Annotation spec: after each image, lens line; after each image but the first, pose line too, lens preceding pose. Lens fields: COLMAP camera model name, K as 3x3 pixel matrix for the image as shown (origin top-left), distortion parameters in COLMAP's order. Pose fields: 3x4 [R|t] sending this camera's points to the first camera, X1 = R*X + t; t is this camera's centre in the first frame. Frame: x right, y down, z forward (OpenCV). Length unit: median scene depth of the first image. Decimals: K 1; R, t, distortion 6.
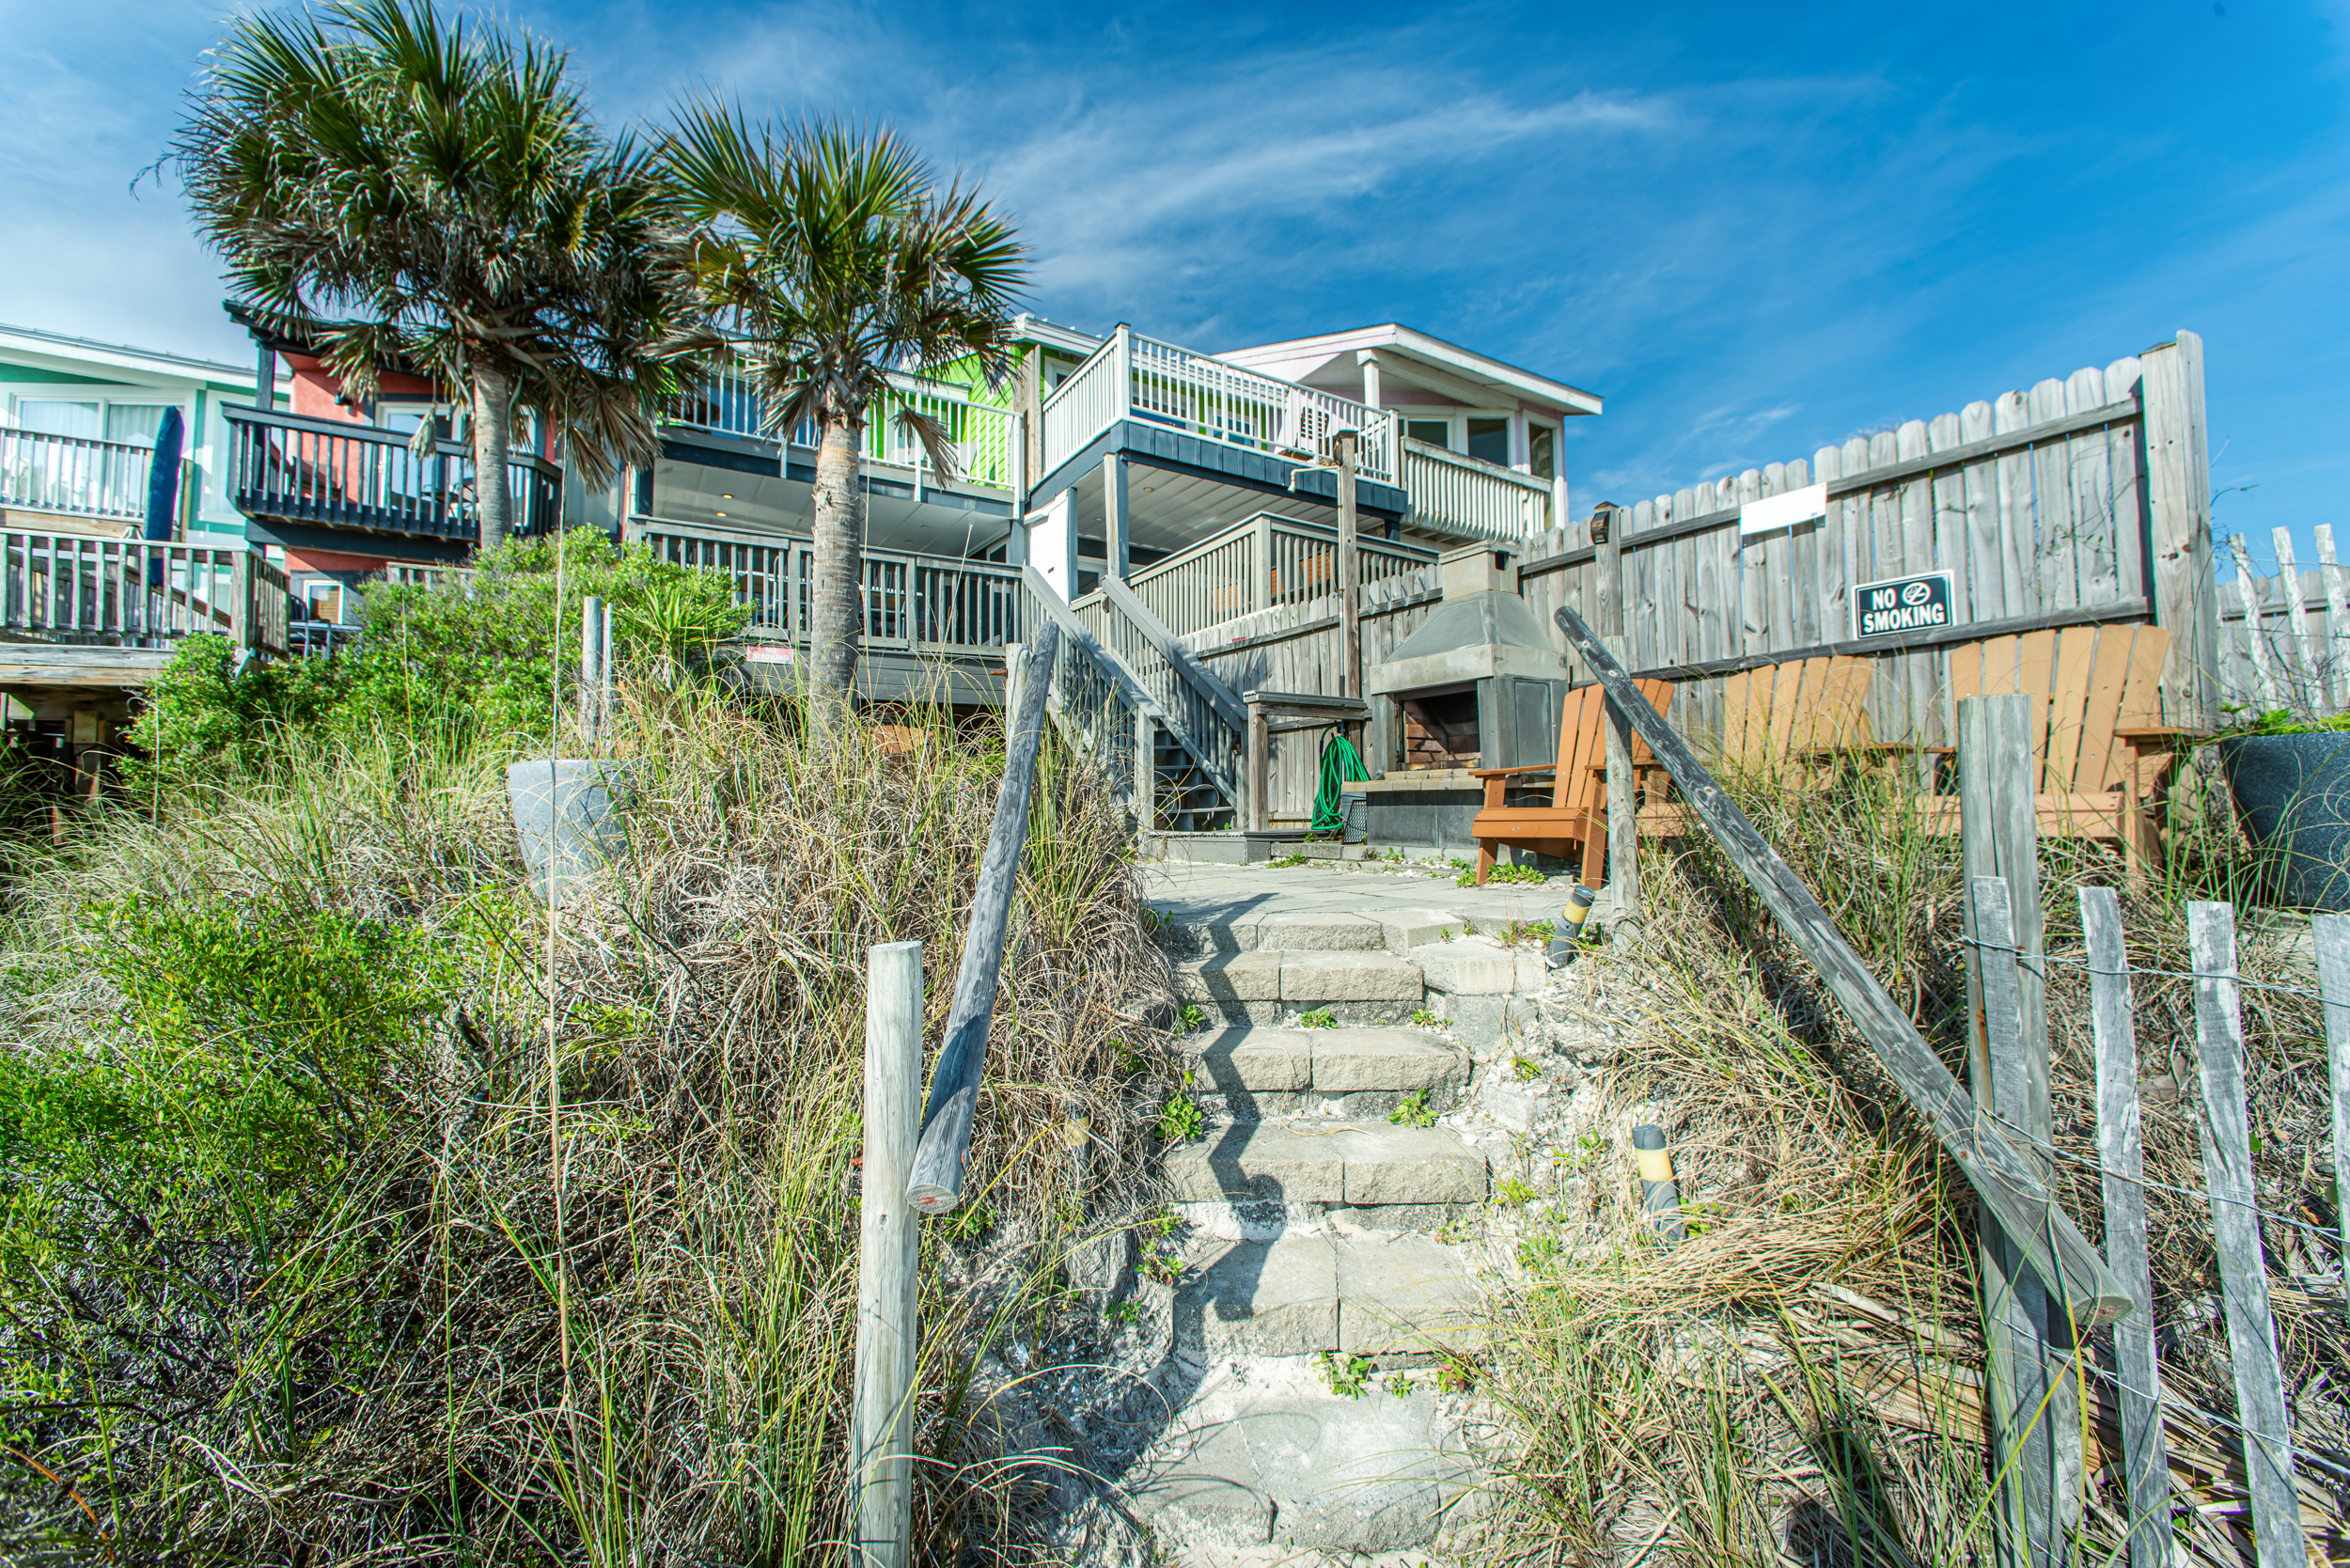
lens RADIAL K [[878.0, 0, 1172.3], [0, 878.0, 769.6], [0, 0, 1]] dist [-0.000585, 0.000025]
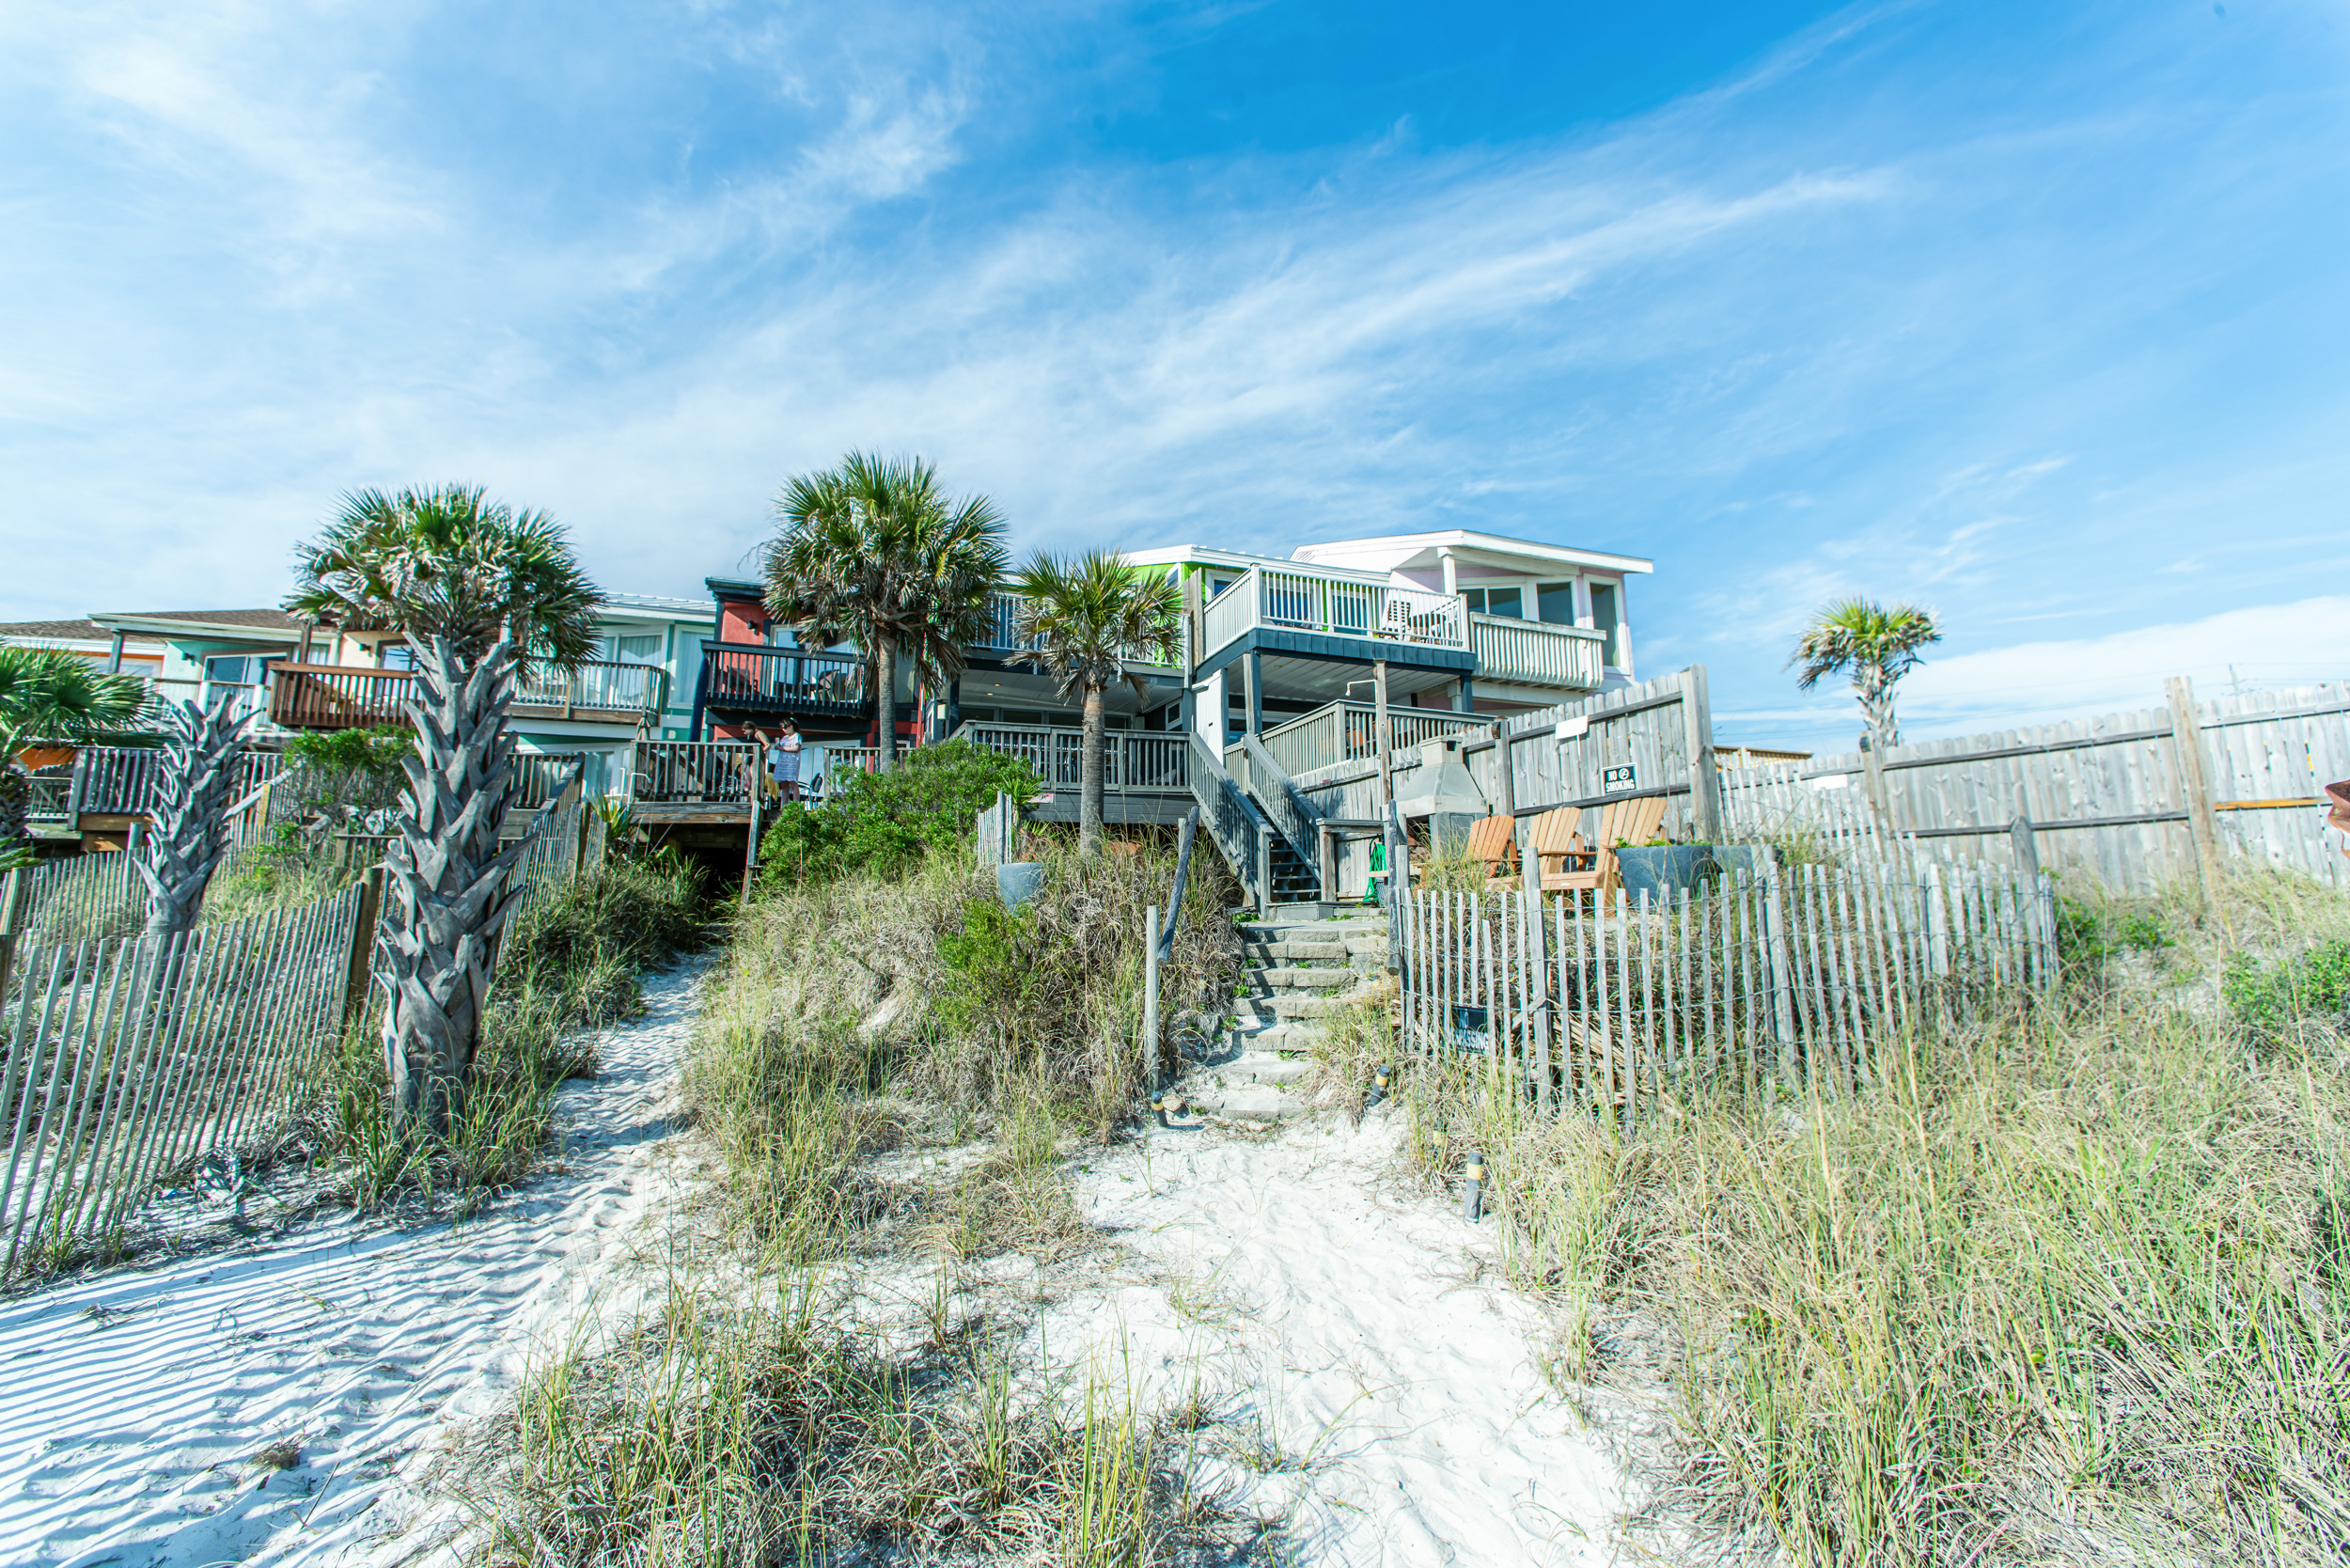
lens RADIAL K [[878.0, 0, 1172.3], [0, 878.0, 769.6], [0, 0, 1]] dist [-0.000585, 0.000025]
pose [[0.980422, -0.028511, -0.194835, 0.117281], [0.006893, 0.993825, -0.110745, 0.002937], [0.196789, 0.107233, 0.974564, -0.600796]]
